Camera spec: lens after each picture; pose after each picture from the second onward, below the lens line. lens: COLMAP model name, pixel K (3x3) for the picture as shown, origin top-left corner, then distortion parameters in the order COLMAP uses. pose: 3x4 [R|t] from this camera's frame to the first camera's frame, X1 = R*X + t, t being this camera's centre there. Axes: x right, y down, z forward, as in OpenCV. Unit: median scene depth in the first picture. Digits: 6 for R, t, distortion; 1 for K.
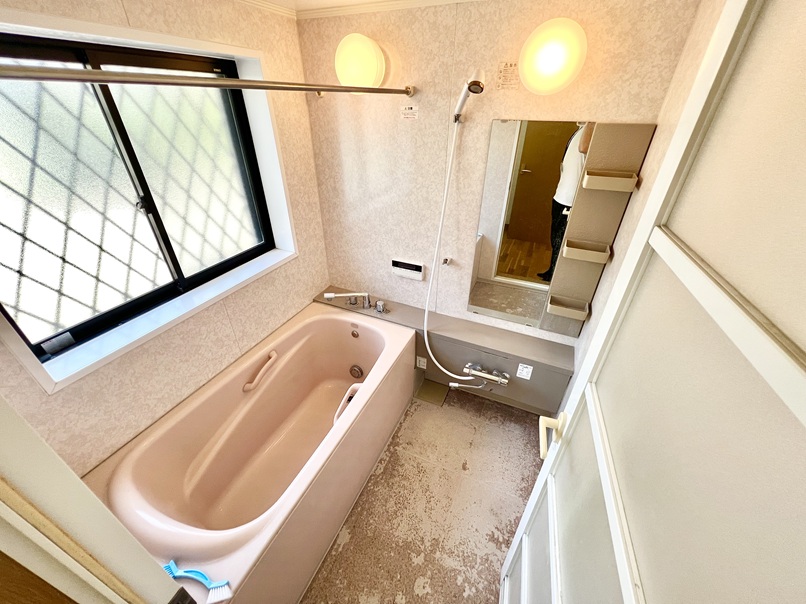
lens RADIAL K [[322.9, 0, 401.5], [0, 322.9, 302.4], [0, 0, 1]] dist [-0.003244, 0.000340]
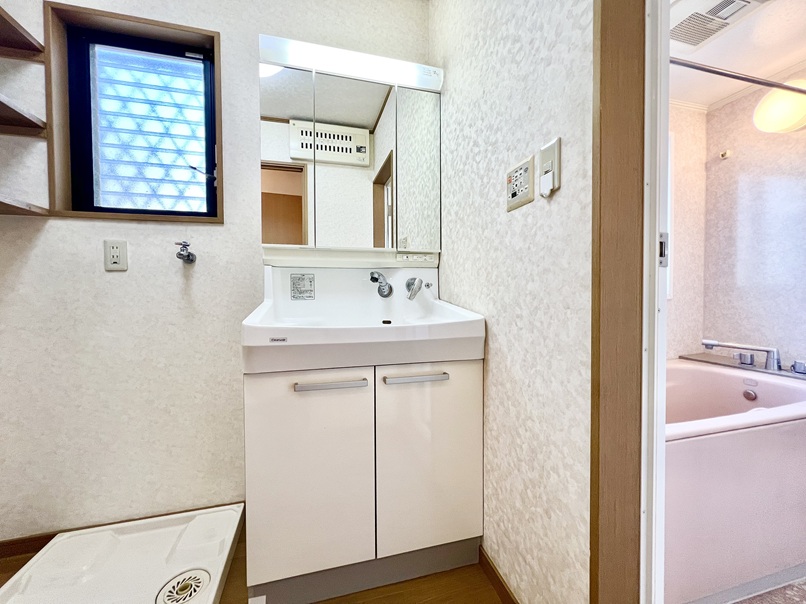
lens RADIAL K [[322.9, 0, 399.3], [0, 322.9, 299.7], [0, 0, 1]] dist [-0.003244, 0.000340]
pose [[0.639789, 0.006864, -0.768520, -0.099861], [-0.397579, 0.858720, -0.323313, 0.531748], [0.657724, 0.512399, 0.552128, -0.097526]]
